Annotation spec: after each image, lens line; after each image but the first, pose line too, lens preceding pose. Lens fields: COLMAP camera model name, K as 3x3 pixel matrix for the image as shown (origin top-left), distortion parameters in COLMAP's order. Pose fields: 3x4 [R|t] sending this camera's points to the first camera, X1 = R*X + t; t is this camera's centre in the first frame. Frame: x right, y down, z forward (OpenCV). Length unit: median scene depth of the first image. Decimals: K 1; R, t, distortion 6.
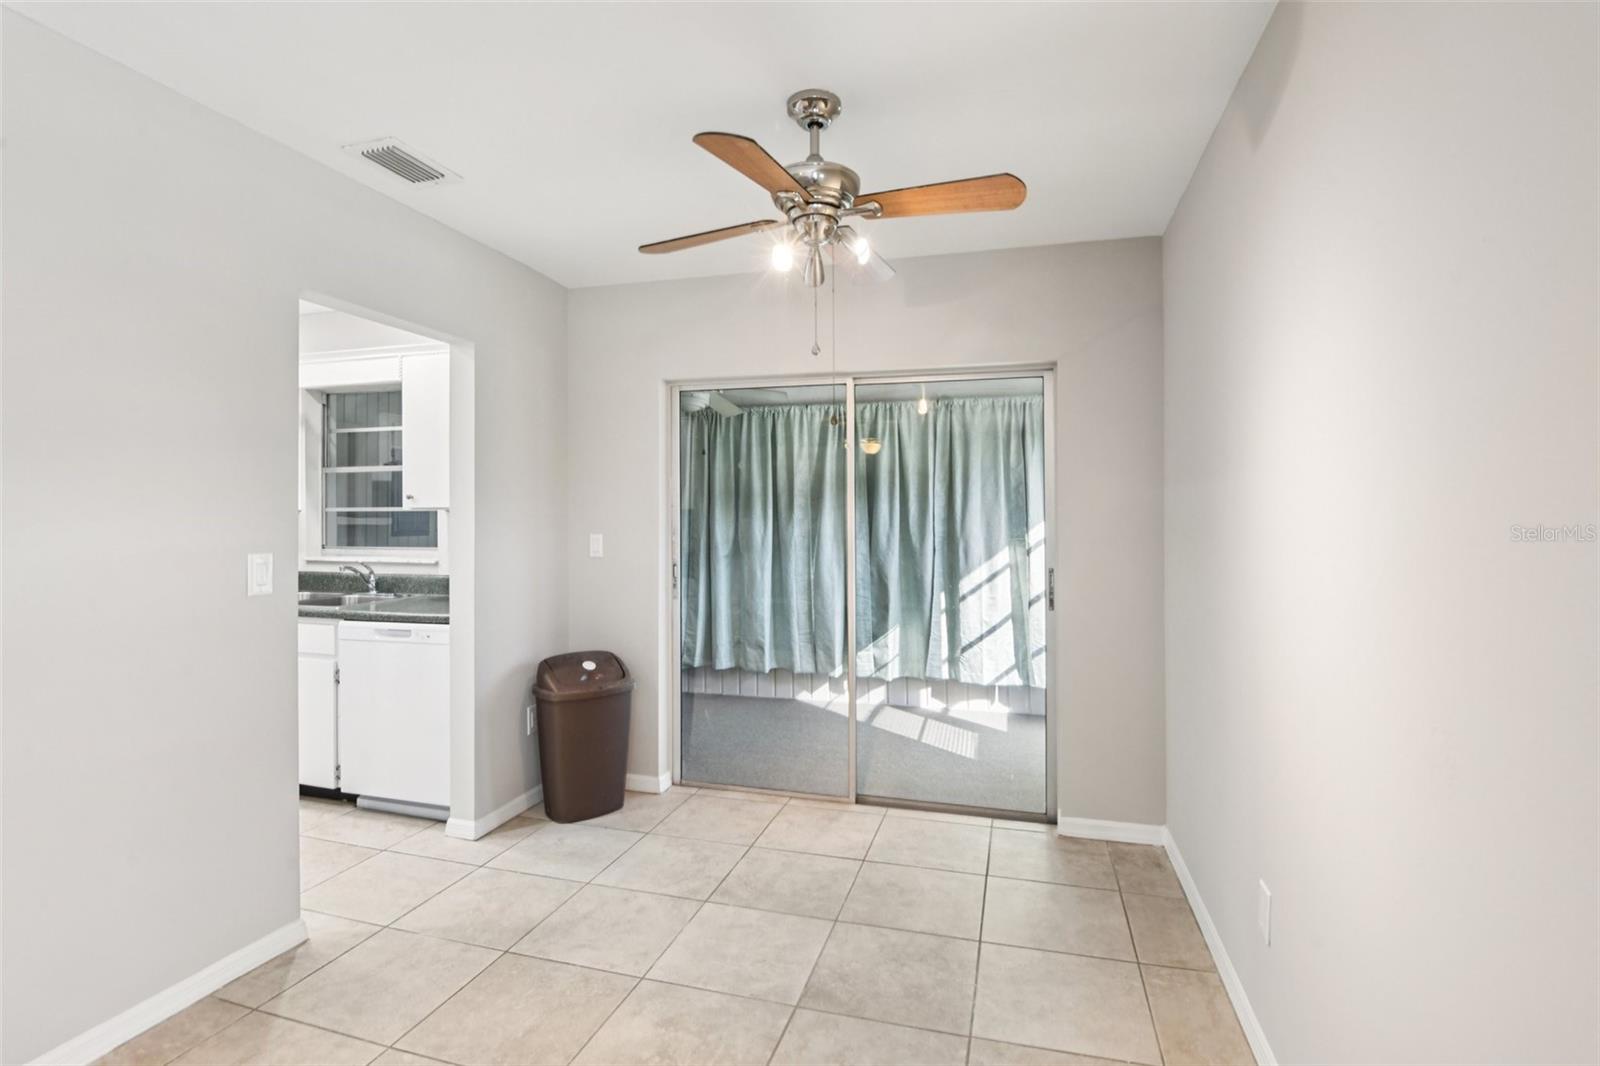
lens RADIAL K [[764.9, 0, 798.7], [0, 764.9, 519.2], [0, 0, 1]] dist [-0.027306, -0.009075]
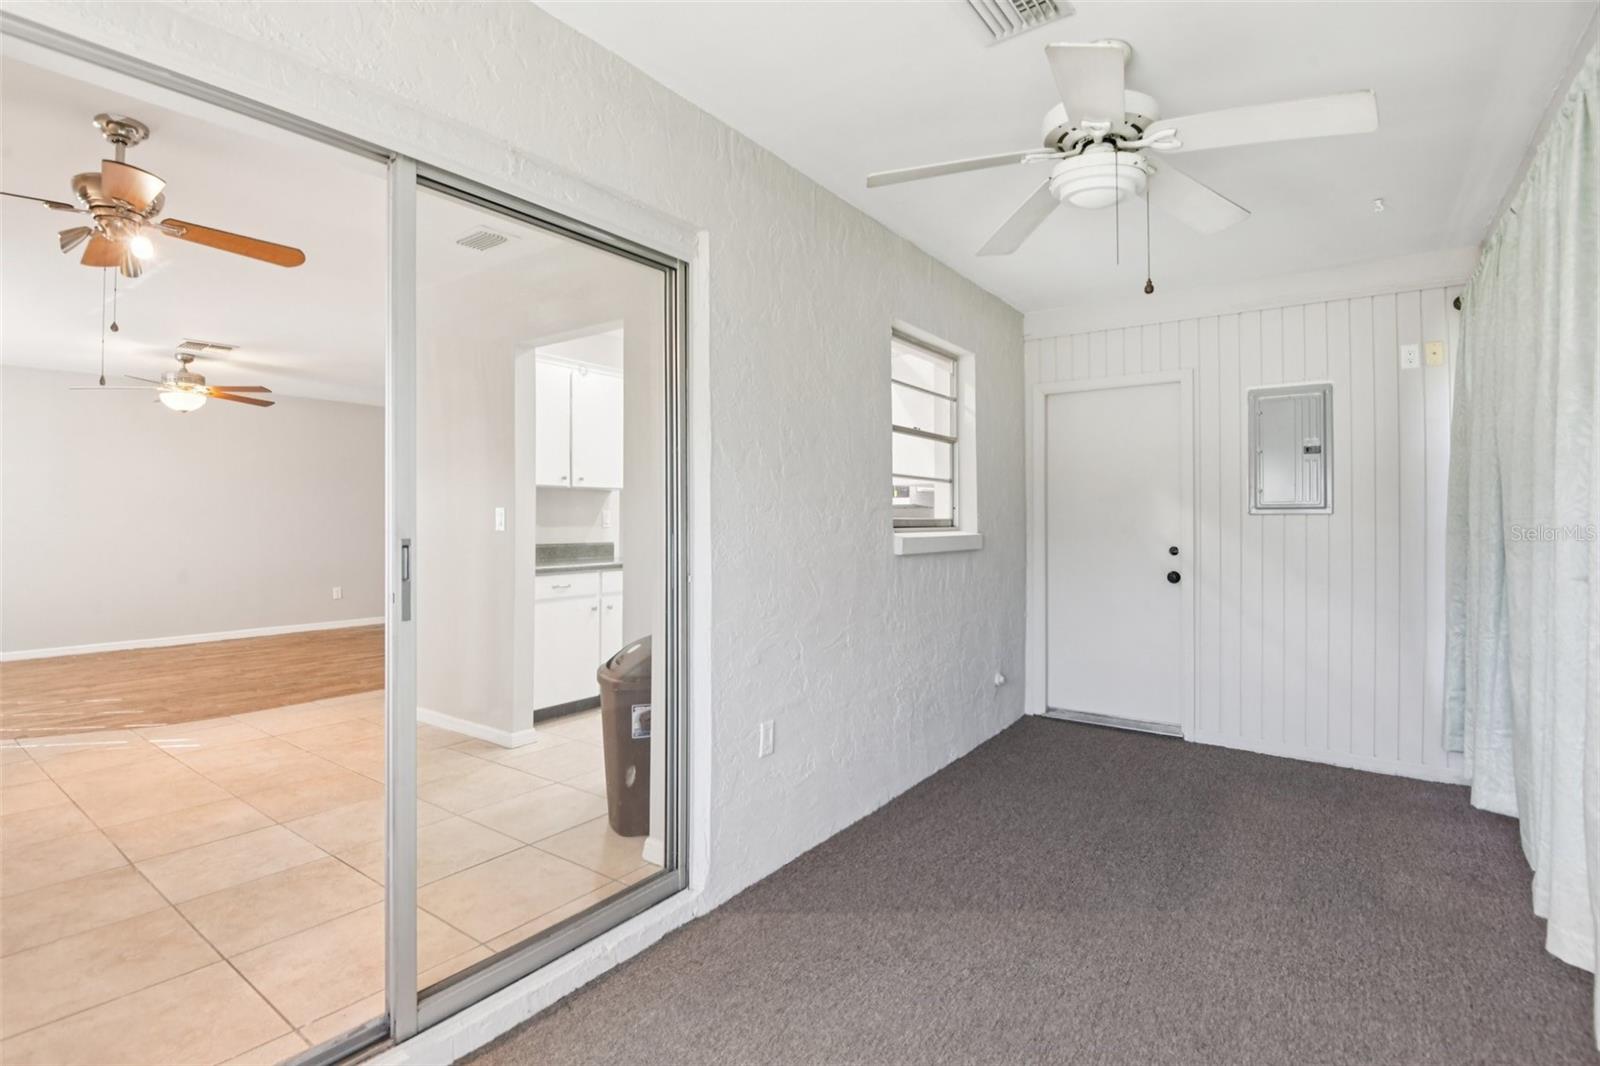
lens RADIAL K [[764.9, 0, 800.4], [0, 764.9, 512.2], [0, 0, 1]] dist [-0.027306, -0.009075]
pose [[-0.338361, -0.012464, -0.940934, 0.360428], [0.000285, 0.999911, -0.013348, 0.040344], [0.941017, -0.004785, -0.338327, 1.147635]]
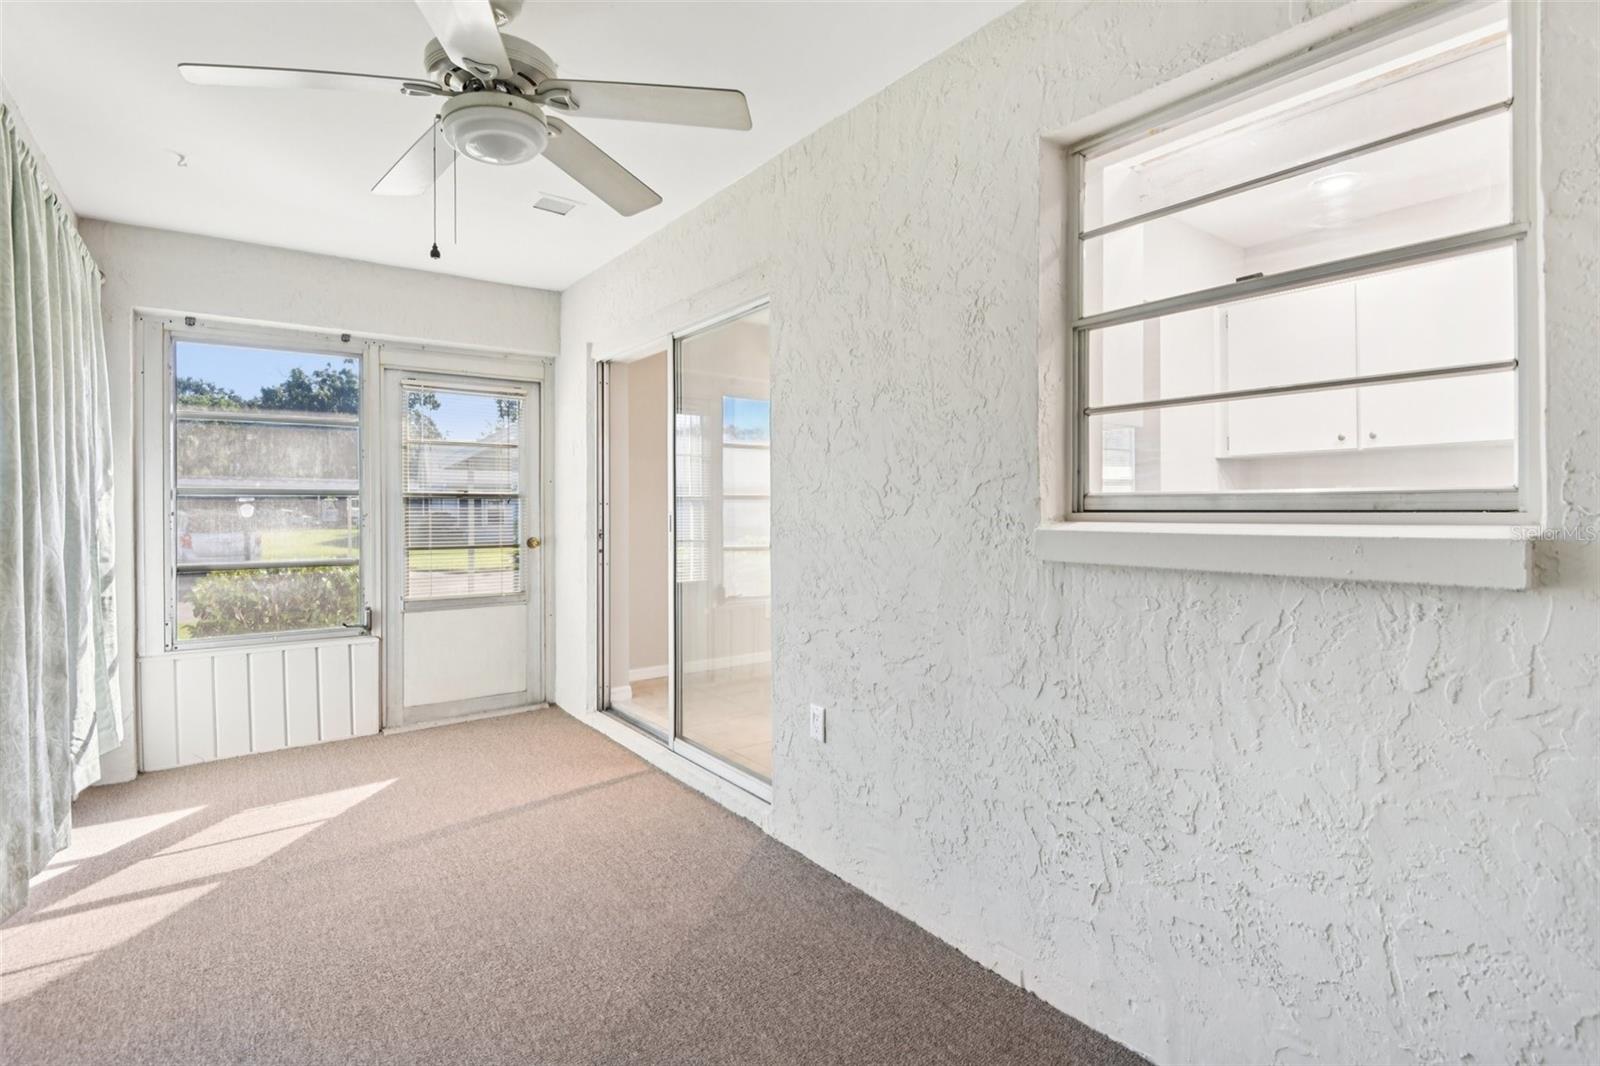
lens RADIAL K [[764.9, 0, 792.7], [0, 764.9, 522.9], [0, 0, 1]] dist [-0.027306, -0.009075]
pose [[-0.786139, -0.012961, 0.617914, -0.570515], [0.003870, 0.999657, 0.025893, 0.040120], [-0.618038, 0.022747, -0.785819, 1.394224]]
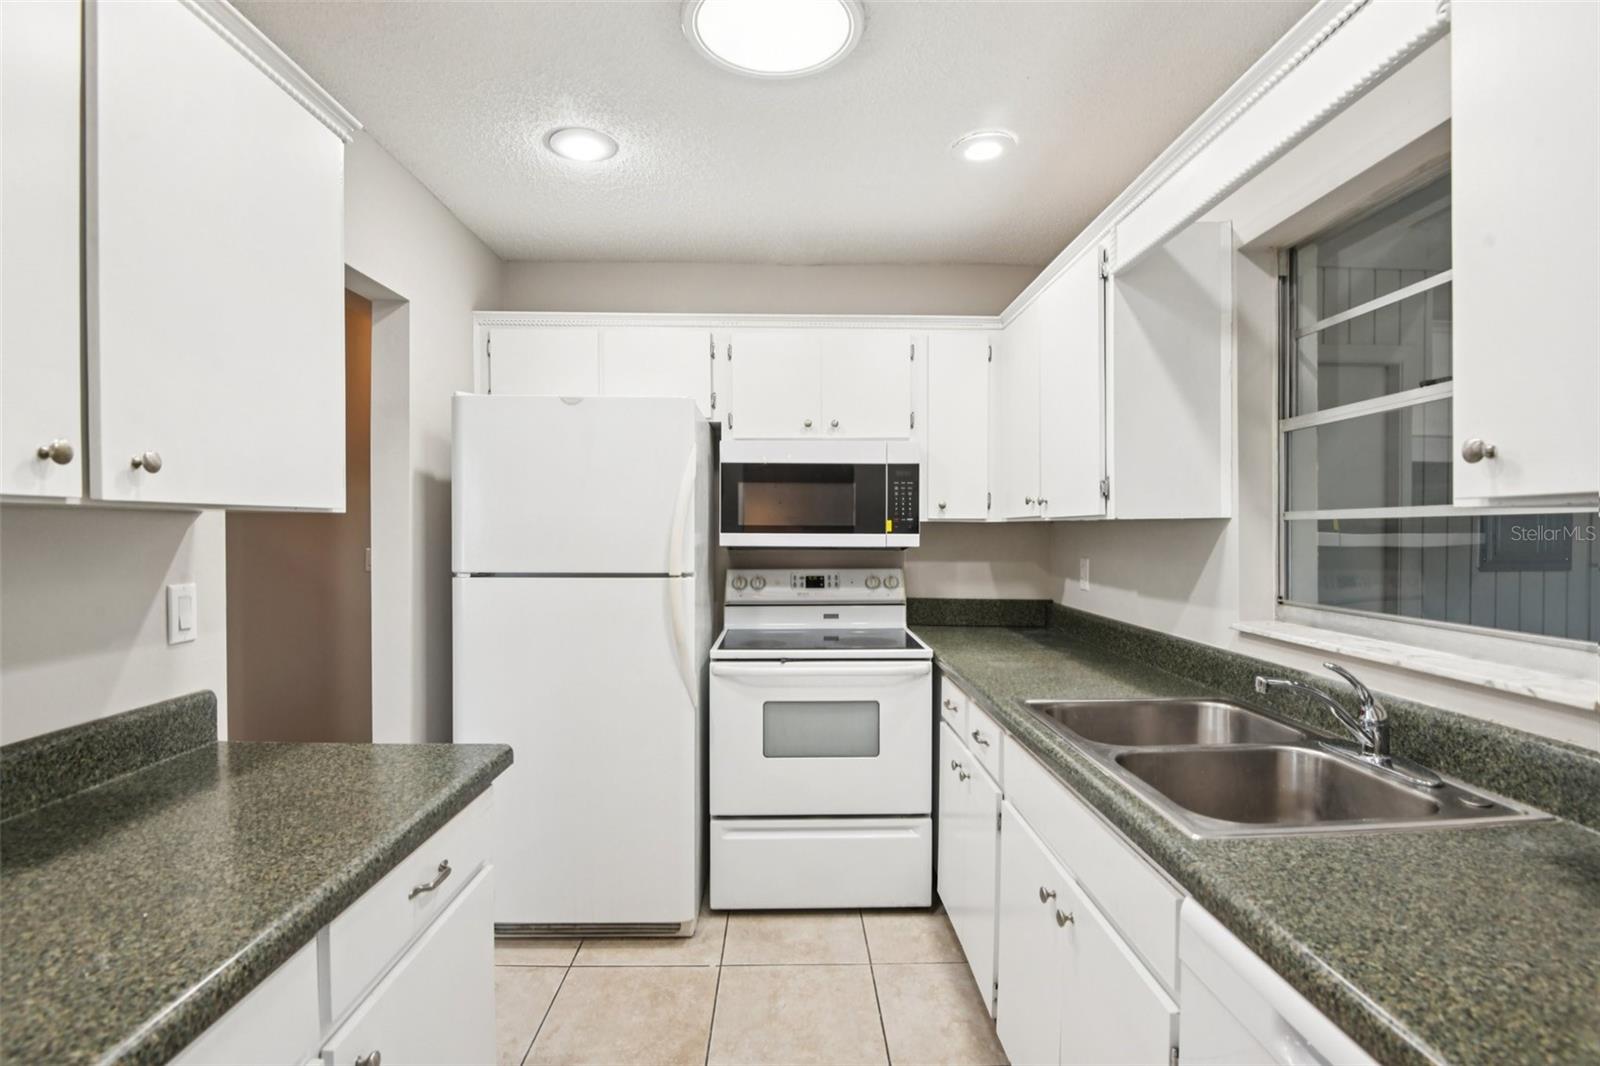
lens RADIAL K [[764.9, 0, 785.3], [0, 764.9, 528.2], [0, 0, 1]] dist [-0.027306, -0.009075]
pose [[0.278413, -0.001196, -0.960461, -0.290978], [-0.002842, 0.999994, -0.002069, -0.003153], [0.960457, 0.003306, 0.278408, 0.605338]]
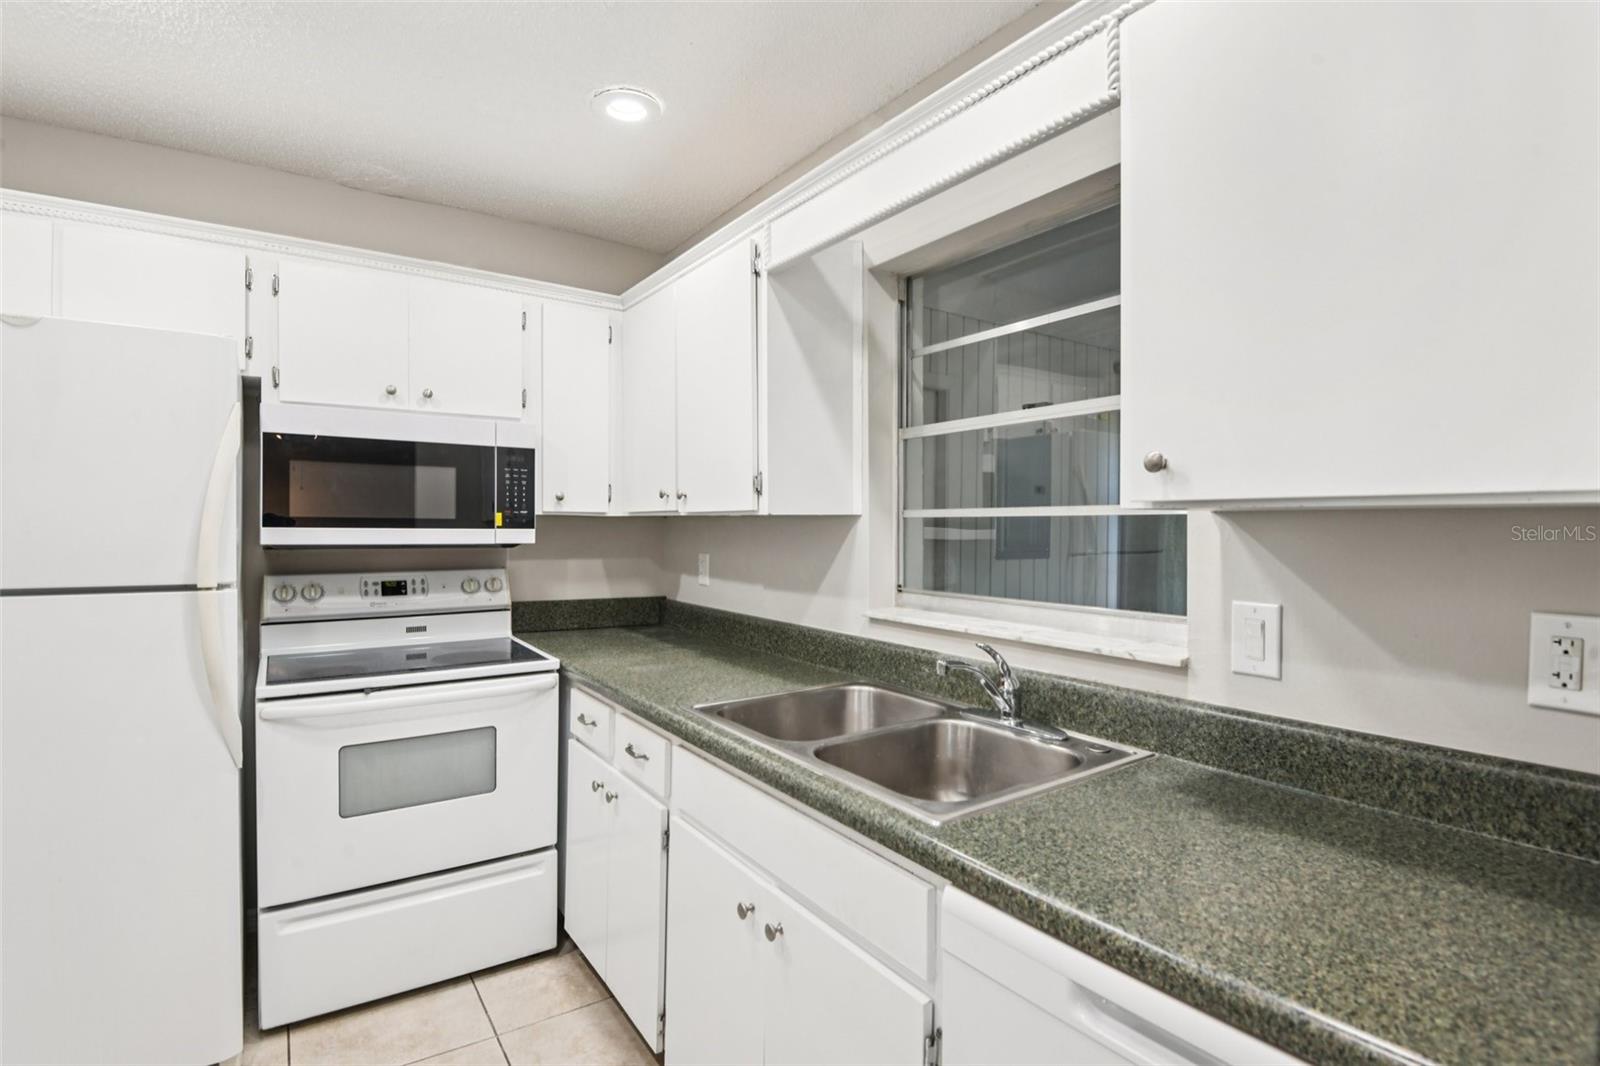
lens RADIAL K [[773.3, 0, 810.2], [0, 773.3, 529.2], [0, 0, 1]] dist [-0.030288, -0.001852]
pose [[0.781333, 0.008391, -0.624058, -0.362625], [-0.008094, 0.999962, 0.003311, -0.003210], [0.624062, 0.002464, 0.781371, 0.573803]]
